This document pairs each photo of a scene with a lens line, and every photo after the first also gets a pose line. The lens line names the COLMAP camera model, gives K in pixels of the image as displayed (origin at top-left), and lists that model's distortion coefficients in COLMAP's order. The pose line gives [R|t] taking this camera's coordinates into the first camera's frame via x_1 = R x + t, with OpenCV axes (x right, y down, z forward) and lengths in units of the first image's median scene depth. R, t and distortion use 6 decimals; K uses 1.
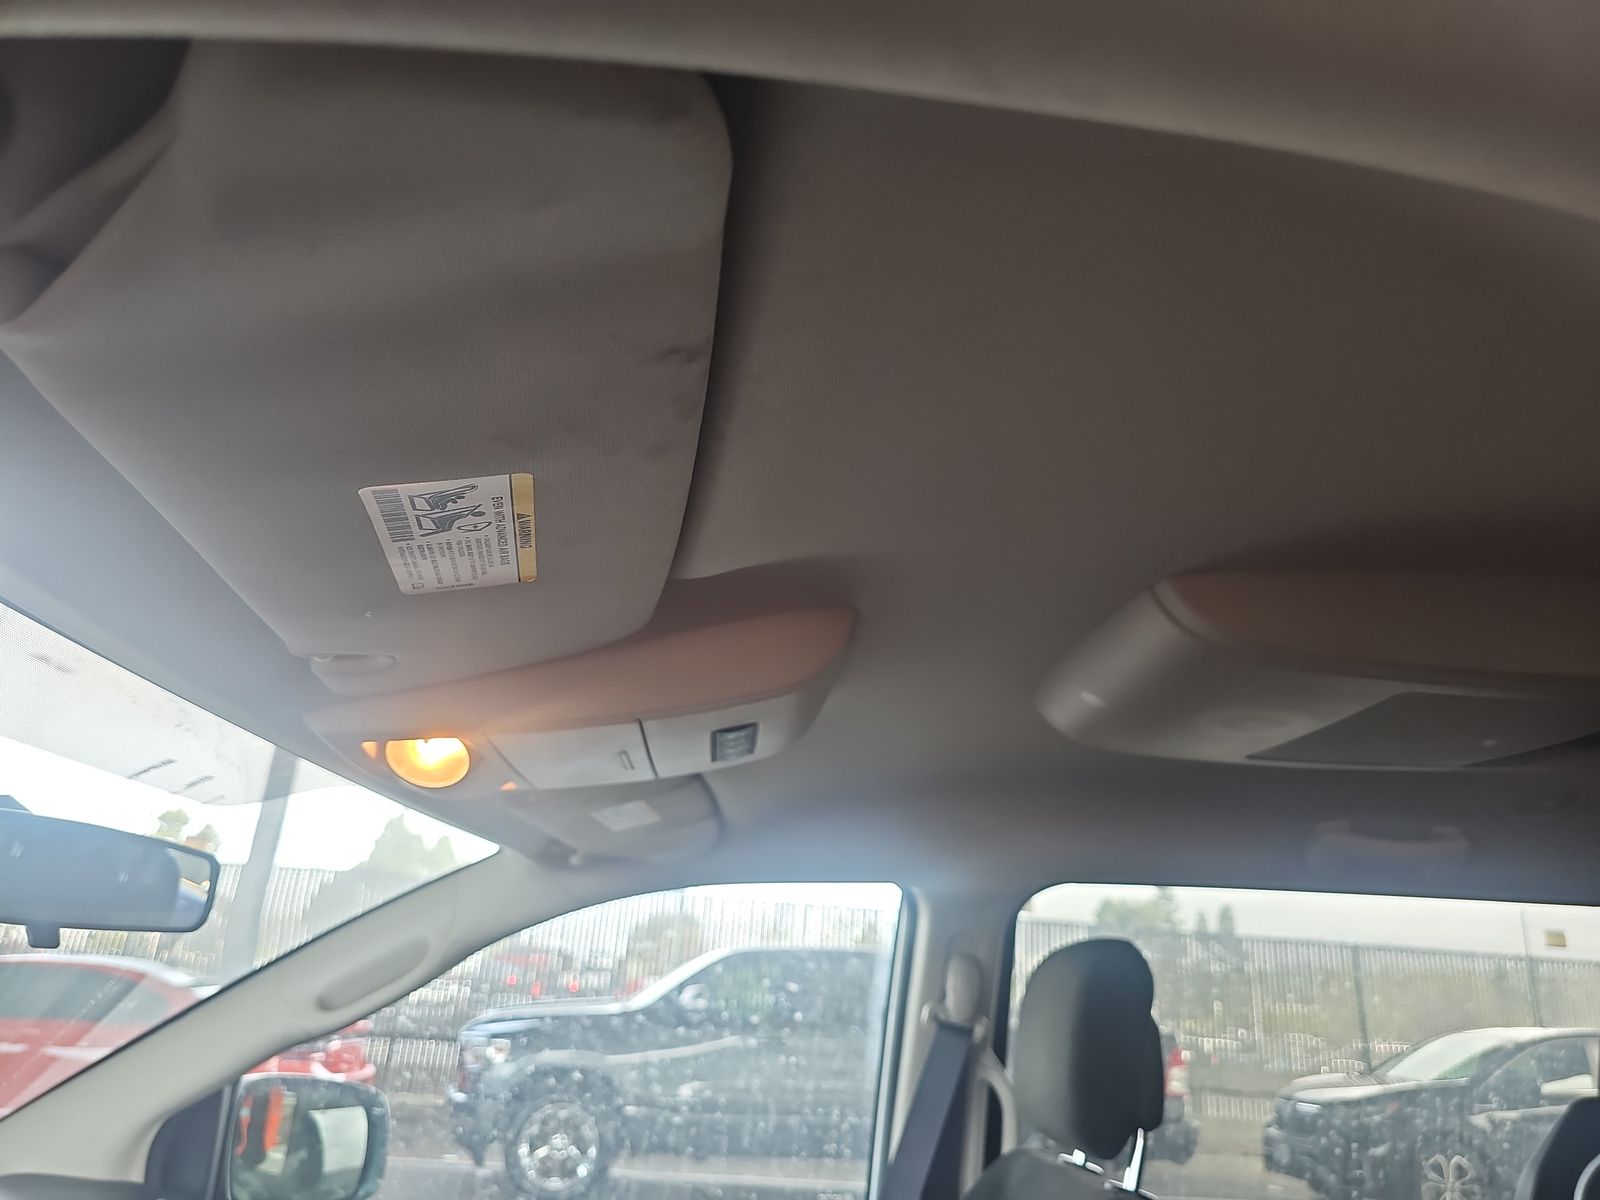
lens RADIAL K [[1067.3, 0, 799.2], [0, 1067.3, 602.5], [0, 0, 1]] dist [0.006694, -0.025200]
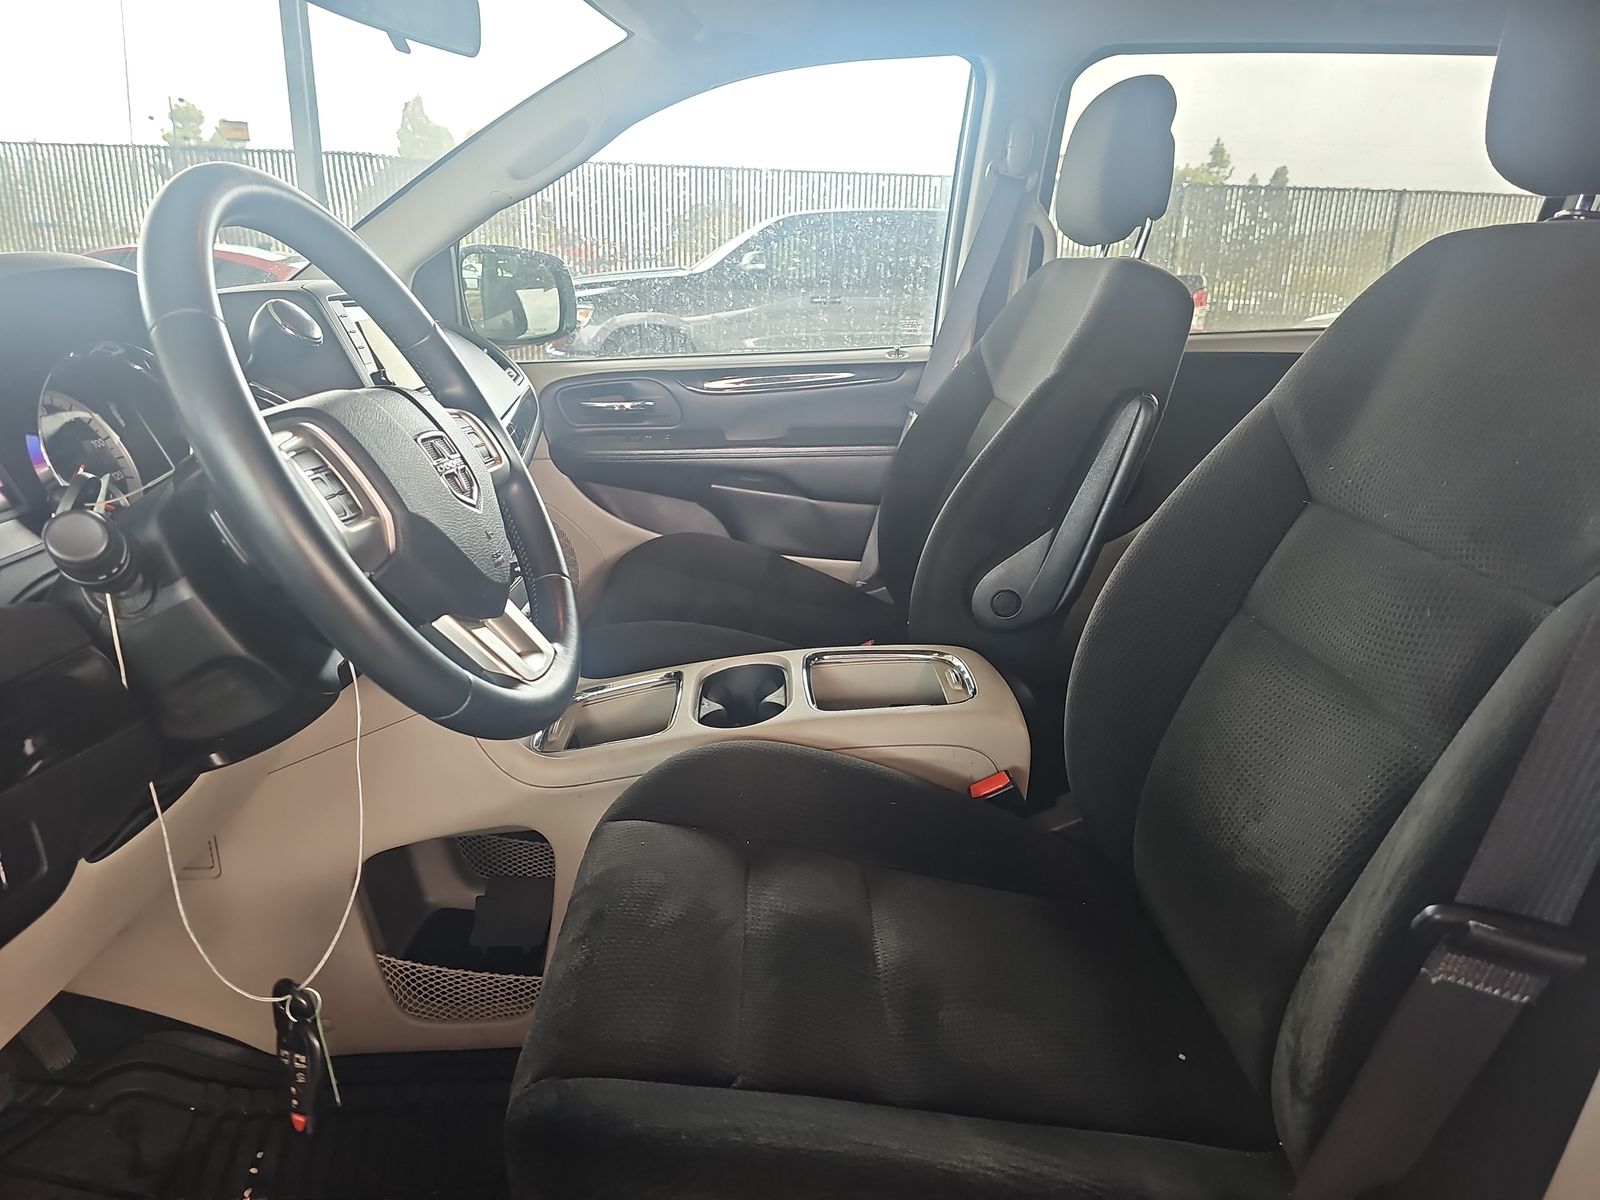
lens RADIAL K [[1067.3, 0, 811.1], [0, 1067.3, 604.0], [0, 0, 1]] dist [0.006694, -0.025200]
pose [[0.998672, -0.034084, -0.038634, -0.054458], [0.050442, 0.799470, 0.598585, 0.036799], [0.010484, -0.599738, 0.800127, -0.285678]]
